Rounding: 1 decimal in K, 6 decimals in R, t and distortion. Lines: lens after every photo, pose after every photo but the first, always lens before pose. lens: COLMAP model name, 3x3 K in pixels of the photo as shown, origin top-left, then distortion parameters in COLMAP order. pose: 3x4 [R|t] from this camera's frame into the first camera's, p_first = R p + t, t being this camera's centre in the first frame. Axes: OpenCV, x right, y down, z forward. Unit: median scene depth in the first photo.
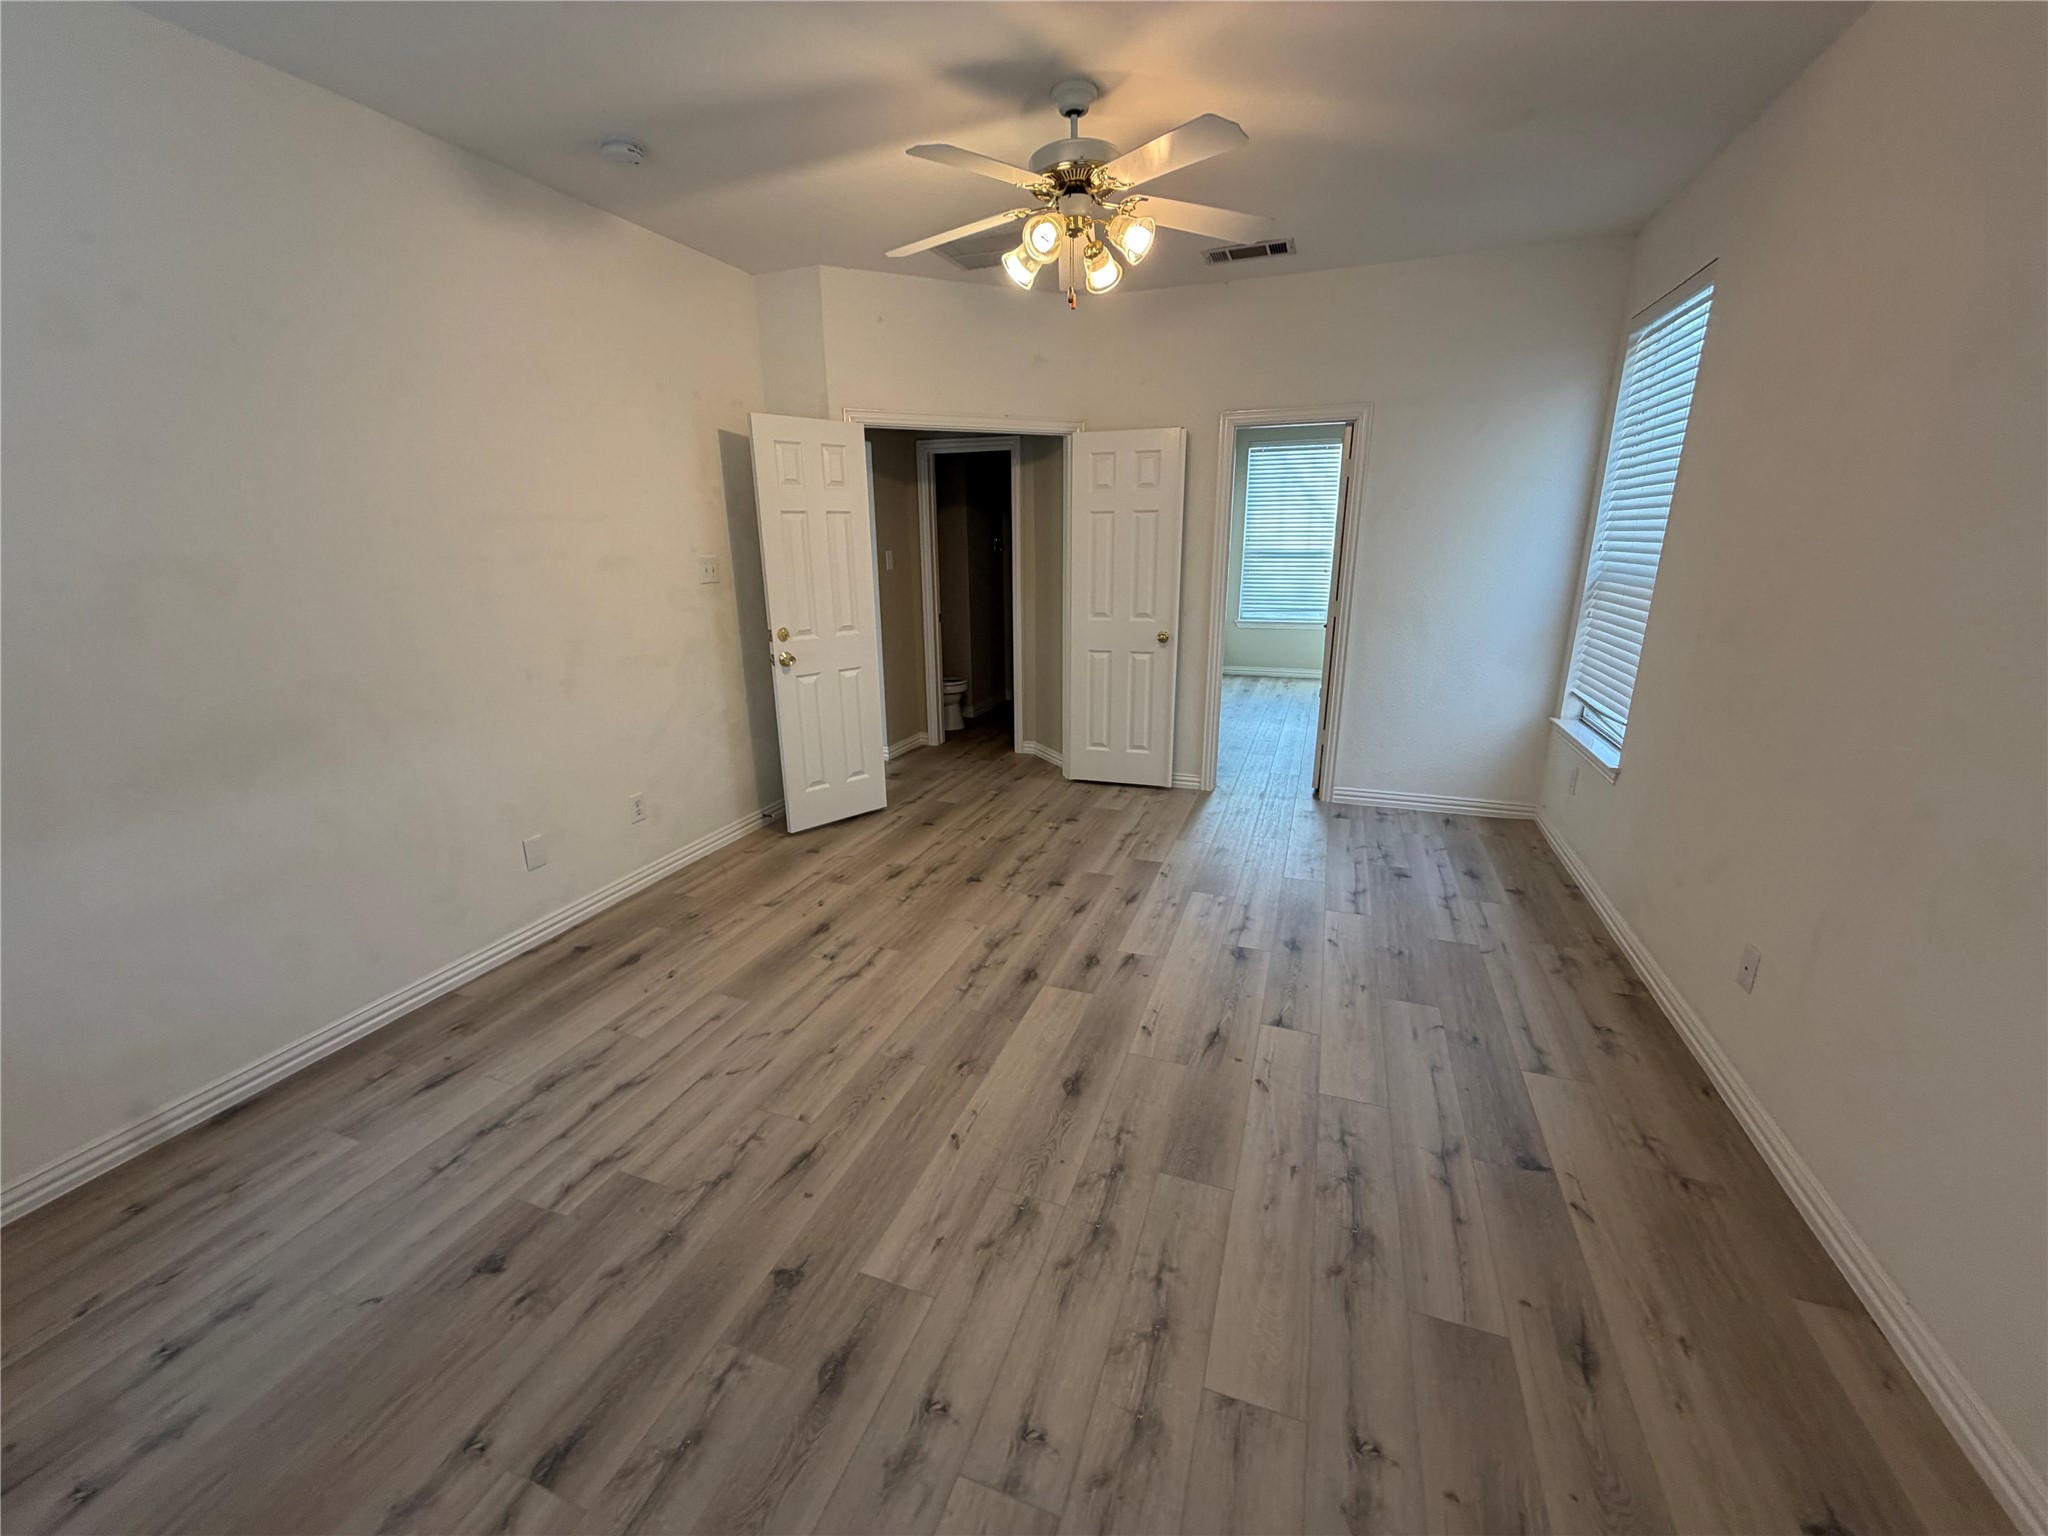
lens RADIAL K [[815.7, 0, 1017.1], [0, 815.7, 767.1], [0, 0, 1]] dist [0.002468, 0.000051]
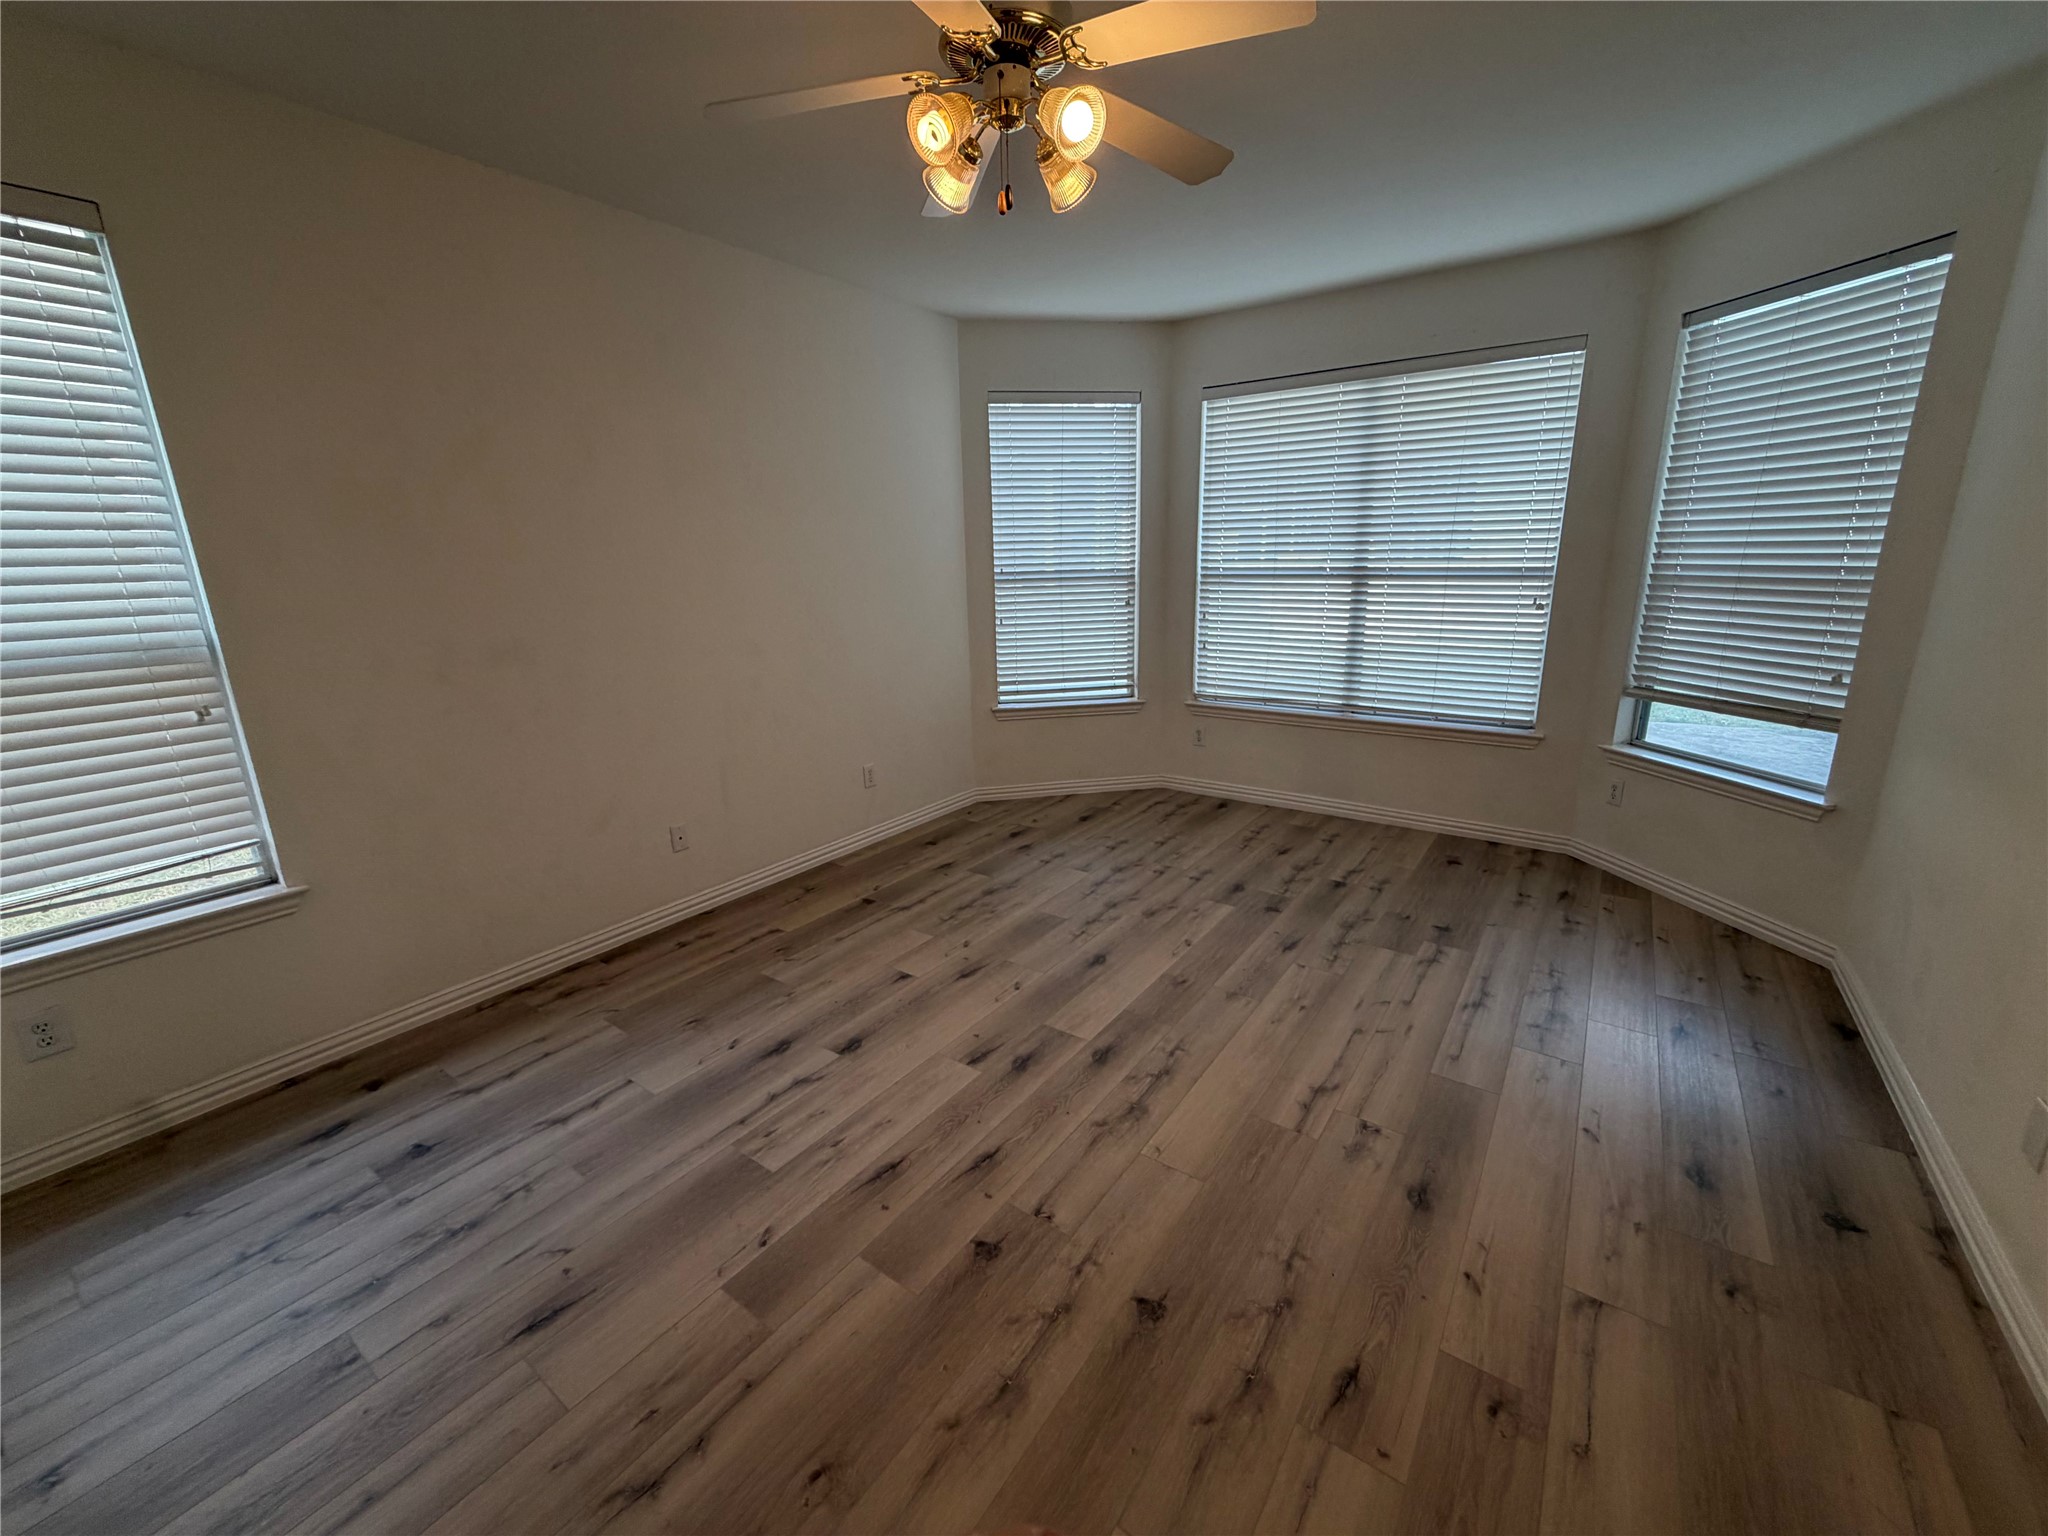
lens RADIAL K [[815.7, 0, 1017.1], [0, 815.7, 767.1], [0, 0, 1]] dist [0.002468, 0.000051]
pose [[-0.963654, -0.030267, 0.265434, -0.117360], [0.109372, 0.861785, 0.495343, -0.443423], [-0.243739, 0.506370, -0.827152, 1.570757]]
